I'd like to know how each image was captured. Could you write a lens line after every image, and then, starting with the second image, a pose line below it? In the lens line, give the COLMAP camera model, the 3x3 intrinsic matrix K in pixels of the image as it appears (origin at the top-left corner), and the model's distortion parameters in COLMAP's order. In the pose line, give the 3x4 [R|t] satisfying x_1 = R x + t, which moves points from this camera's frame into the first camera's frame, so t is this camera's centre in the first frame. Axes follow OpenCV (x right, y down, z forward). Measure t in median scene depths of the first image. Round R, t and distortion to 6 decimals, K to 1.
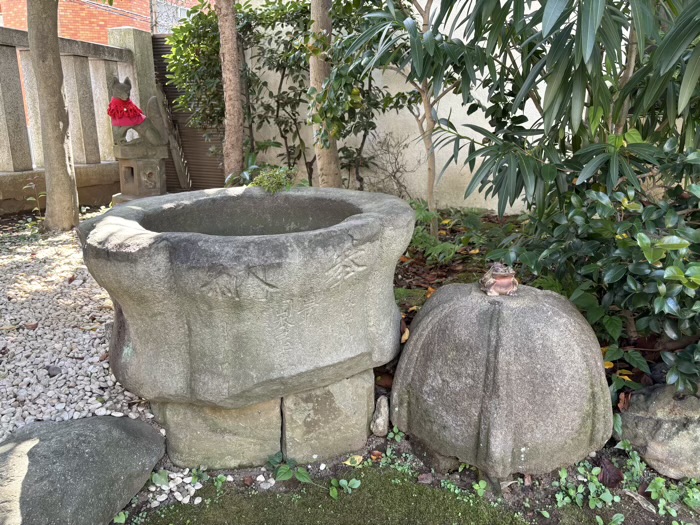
lens RADIAL K [[514.6, 0, 346.2], [0, 514.6, 266.5], [0, 0, 1]] dist [0.015911, -0.005796]
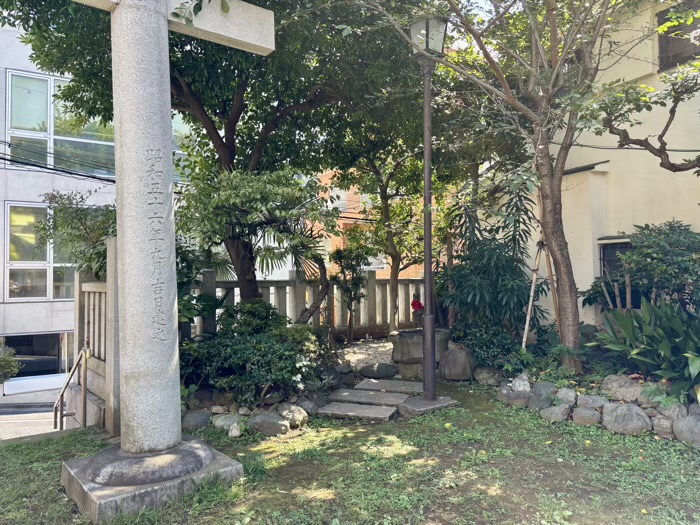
lens RADIAL K [[514.6, 0, 346.2], [0, 514.6, 266.5], [0, 0, 1]] dist [0.015911, -0.005796]
pose [[0.805601, -0.046957, -0.590595, 0.854889], [-0.130970, 0.958077, -0.254824, 0.250376], [0.577801, 0.282637, 0.765678, -1.321001]]
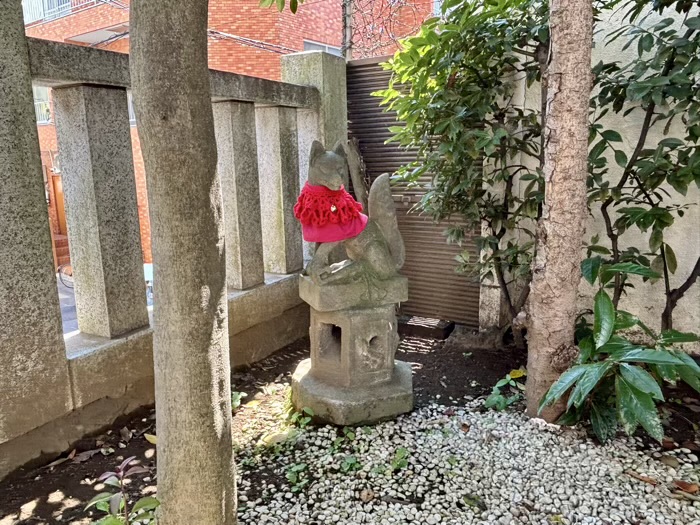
lens RADIAL K [[517.4, 0, 350.0], [0, 517.4, 262.5], [0, 0, 1]] dist [0.029489, -0.002399]
pose [[0.976035, 0.013457, -0.217197, -0.281271], [-0.029333, 0.997113, -0.070037, -0.201569], [0.215627, 0.074730, 0.973612, 0.502671]]
